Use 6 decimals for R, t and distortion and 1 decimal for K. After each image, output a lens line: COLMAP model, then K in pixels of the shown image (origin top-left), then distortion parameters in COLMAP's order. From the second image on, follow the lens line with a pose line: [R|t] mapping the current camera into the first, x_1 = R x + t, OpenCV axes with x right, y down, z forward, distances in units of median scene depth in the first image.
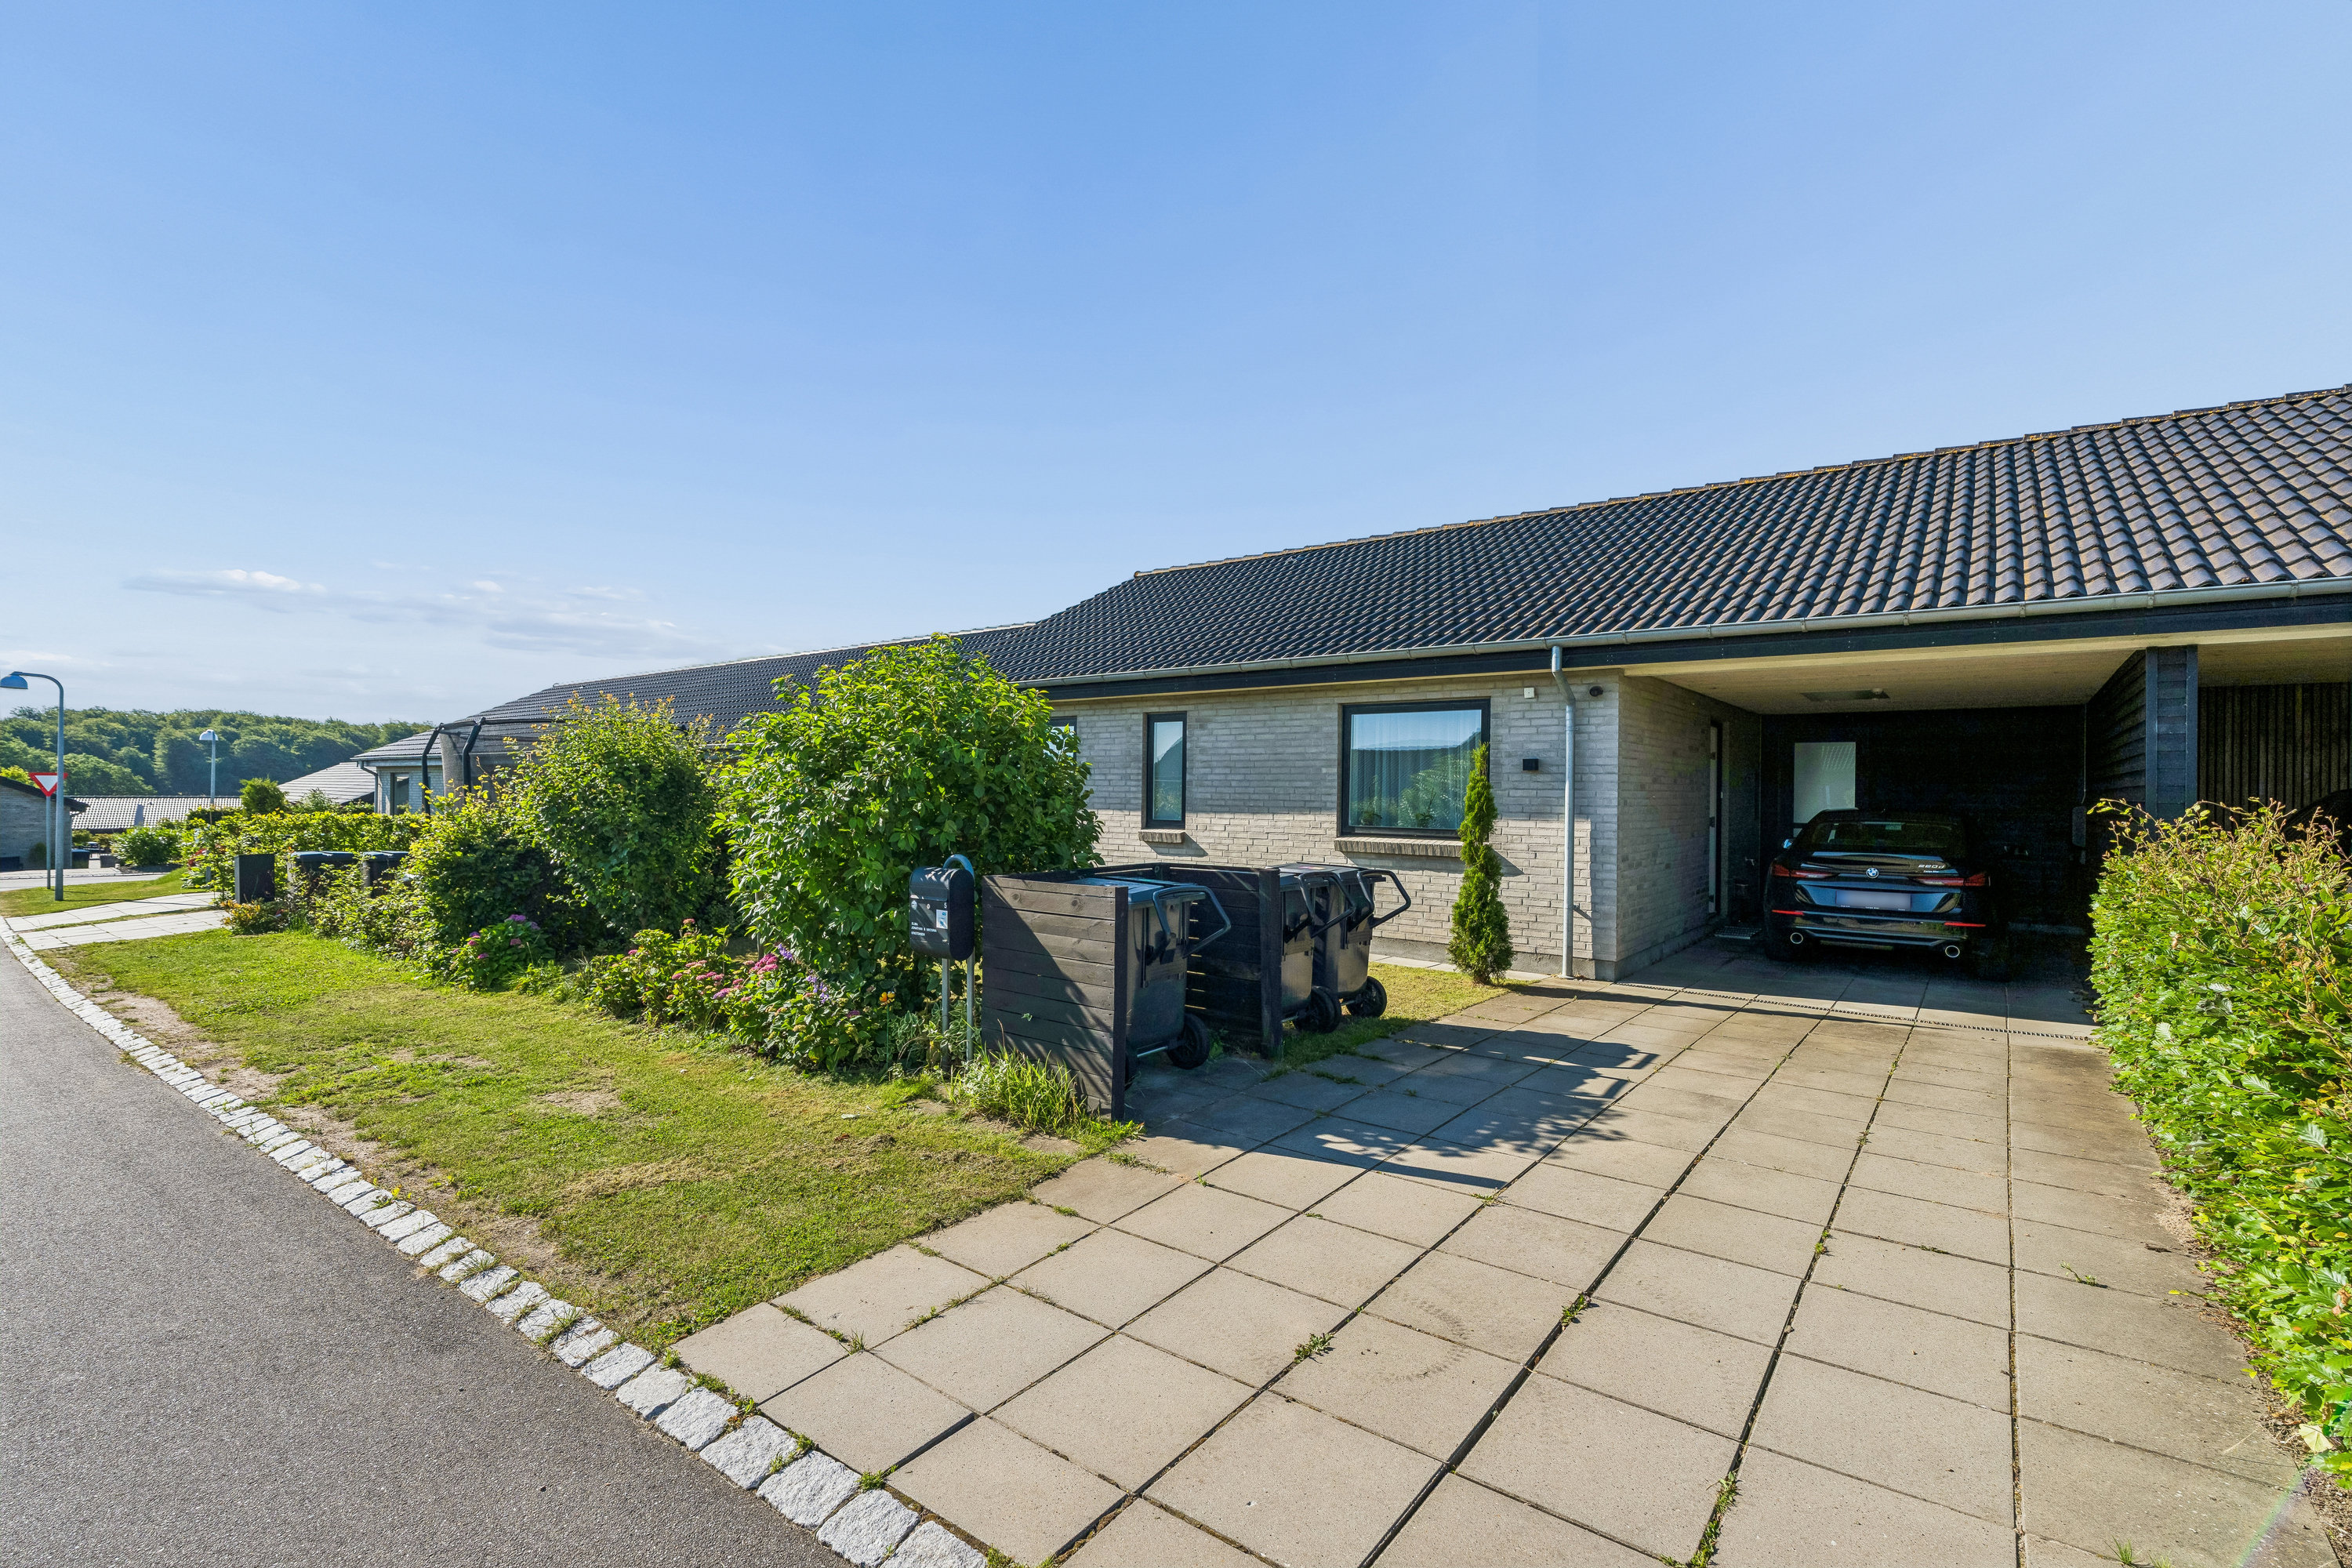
lens RADIAL K [[1064.7, 0, 1172.2], [0, 1064.7, 787.7], [0, 0, 1]] dist [0.000350, 0.000960]
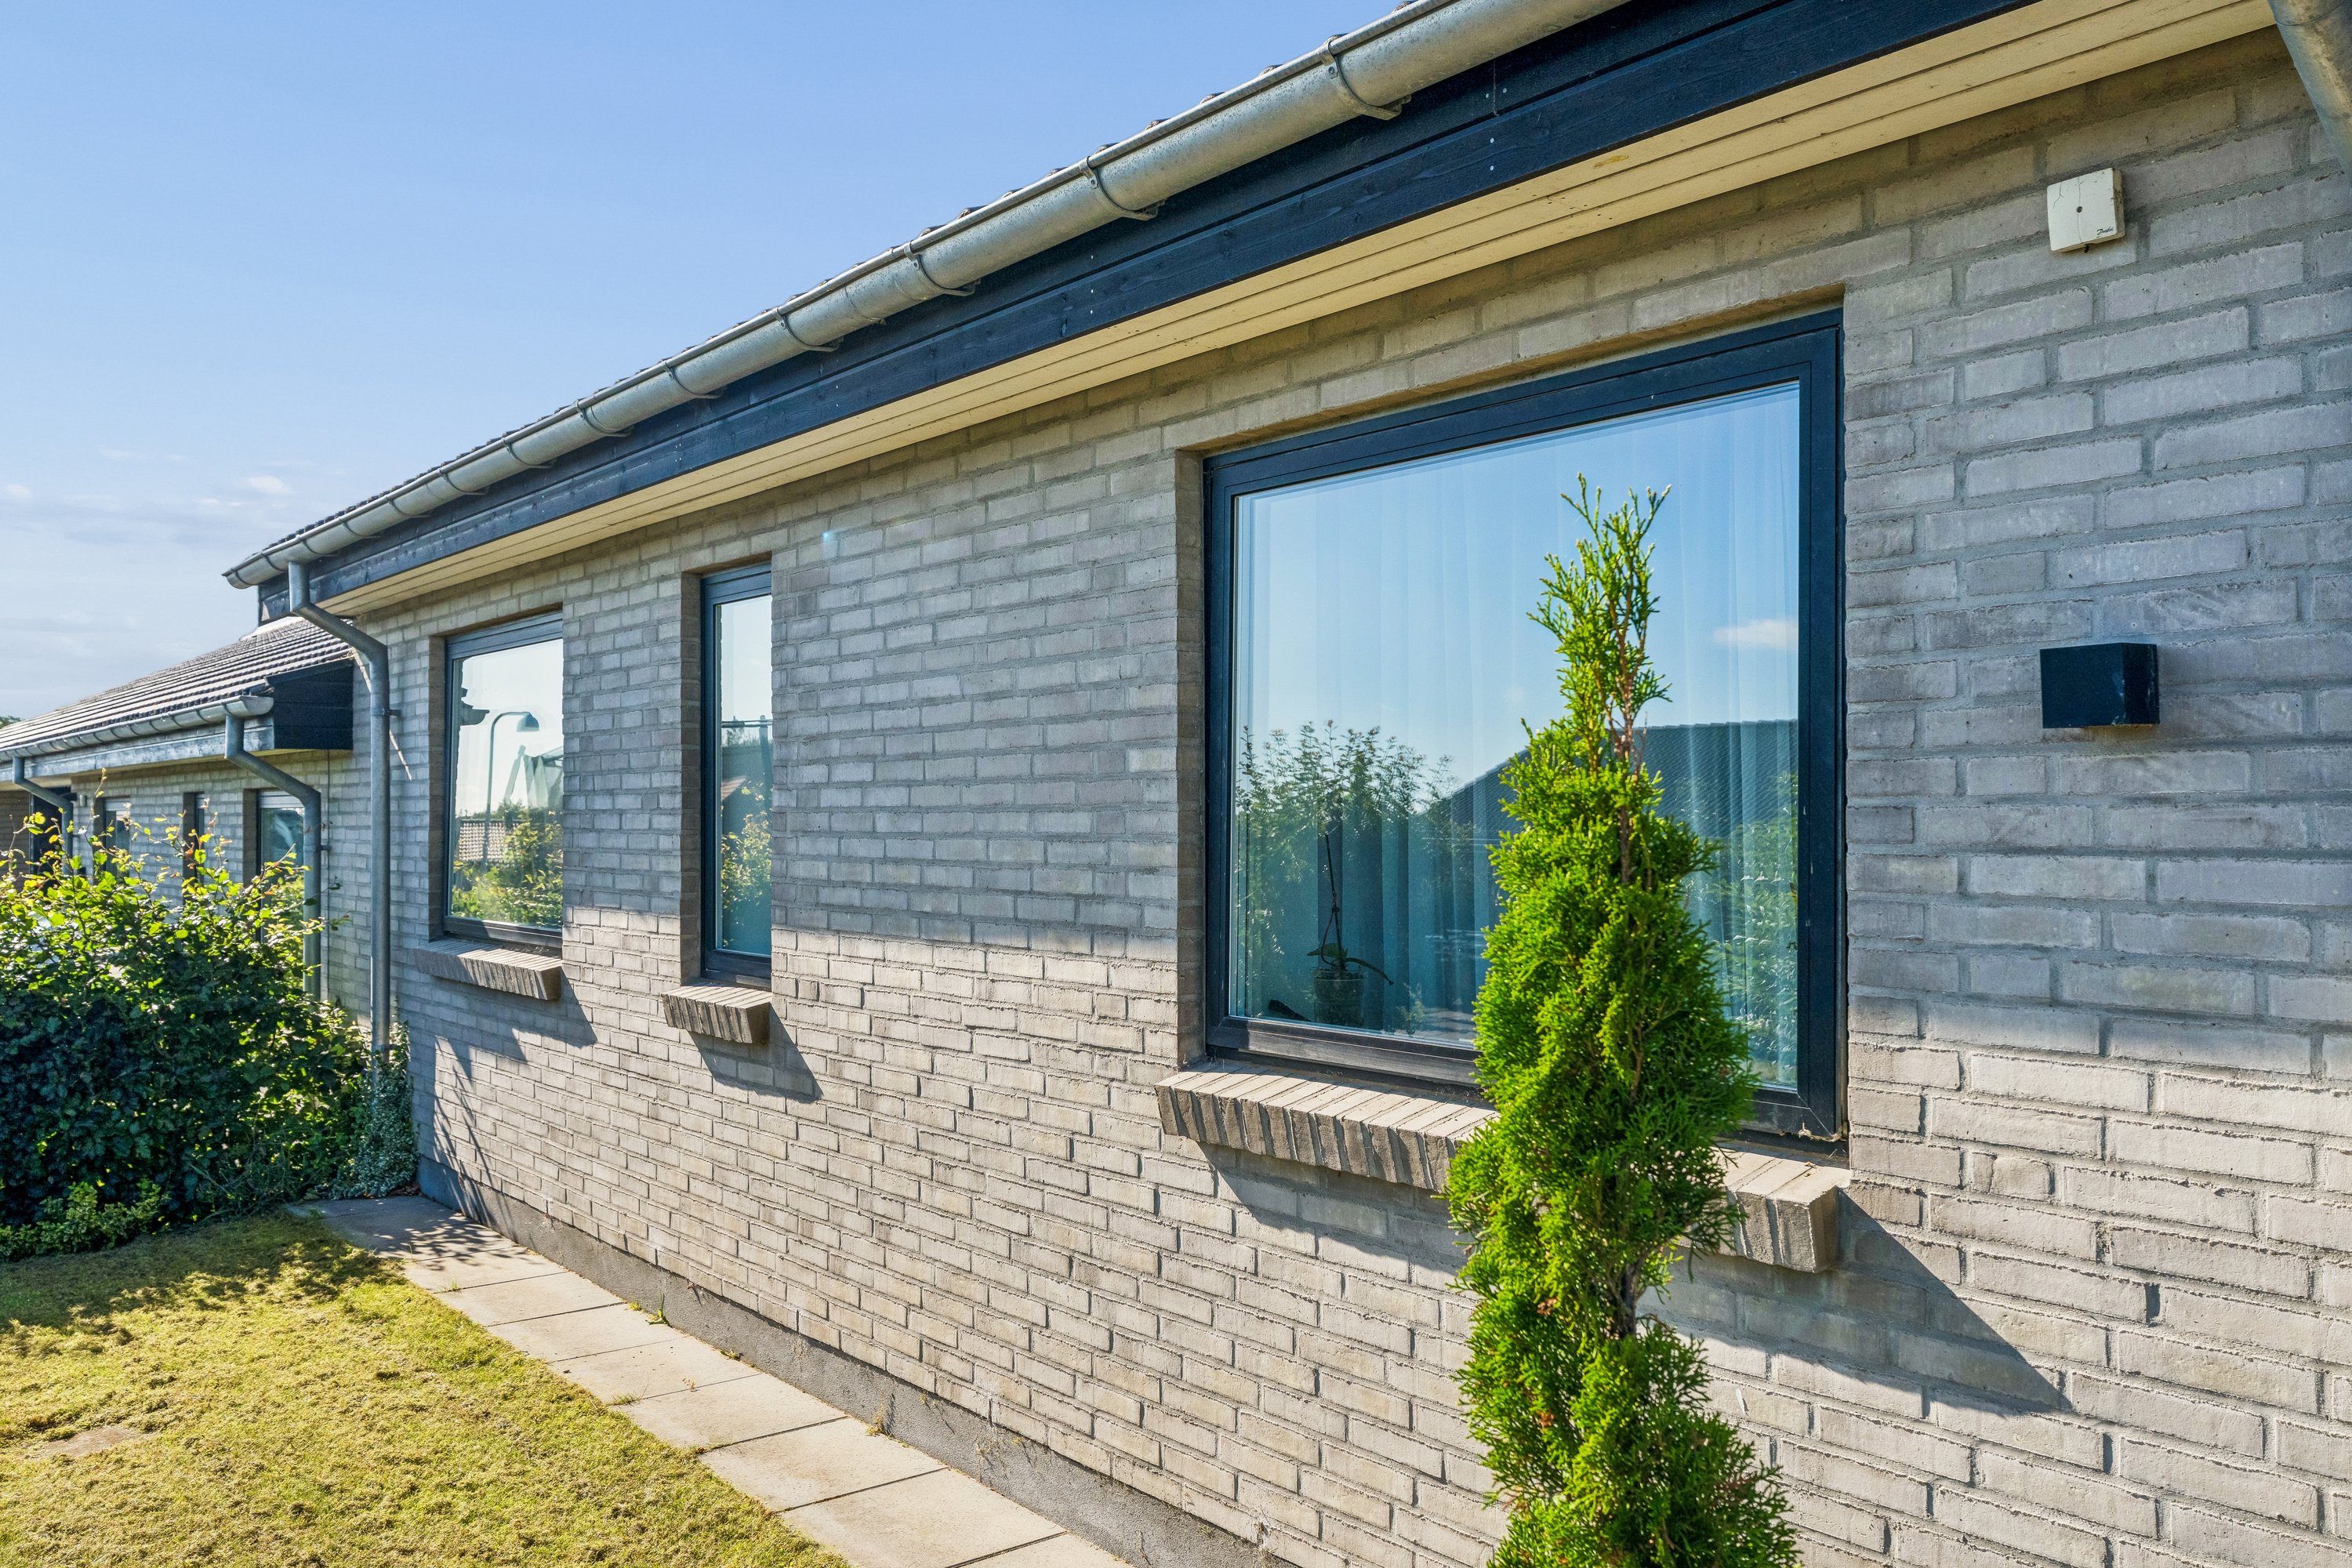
lens RADIAL K [[1812.4, 0, 1160.3], [0, 1812.4, 787.9], [0, 0, 1]] dist [0.002719, 0.000757]
pose [[0.973356, -0.018144, -0.228581, 0.275335], [0.015835, 0.999803, -0.011932, -0.006867], [0.228753, 0.007994, 0.973452, 0.747156]]
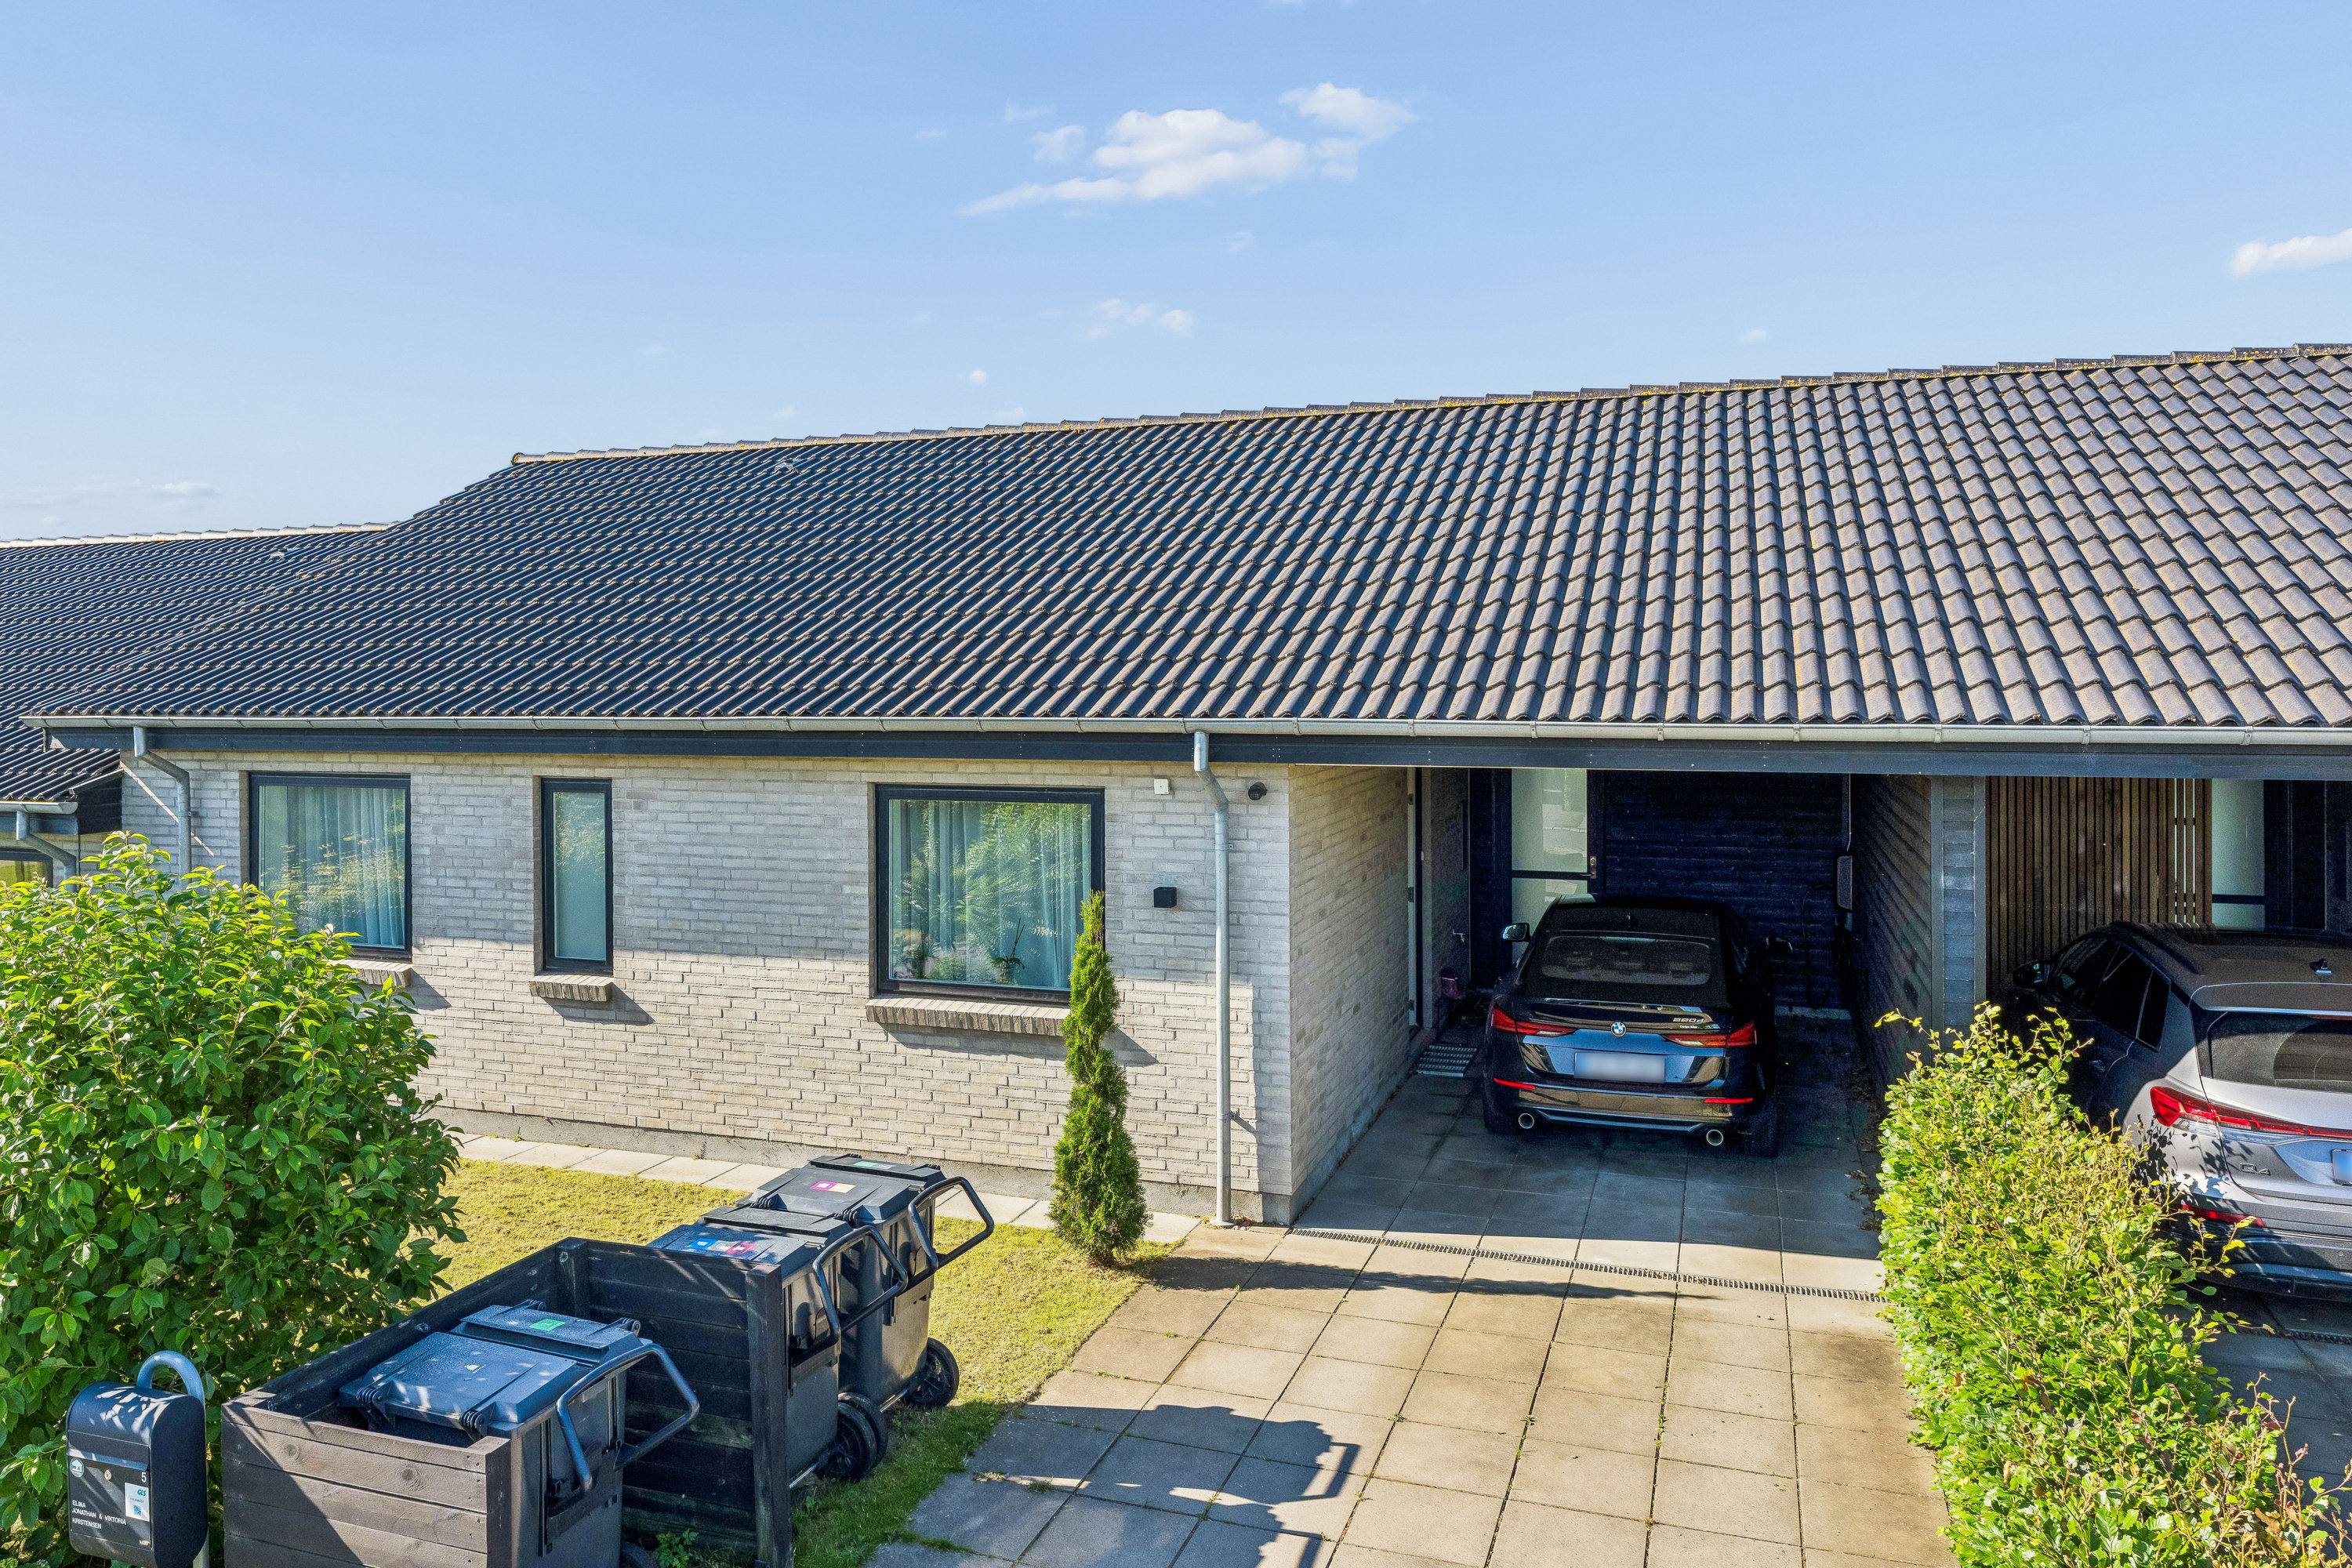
lens RADIAL K [[1669.3, 0, 1135.2], [0, 1669.3, 674.6], [0, 0, 1]] dist [-0.007345, 0.011755]
pose [[0.950311, -0.023314, 0.310428, 0.004960], [0.018273, 0.999650, 0.019139, -0.183811], [-0.310766, -0.012516, 0.950404, 0.036195]]
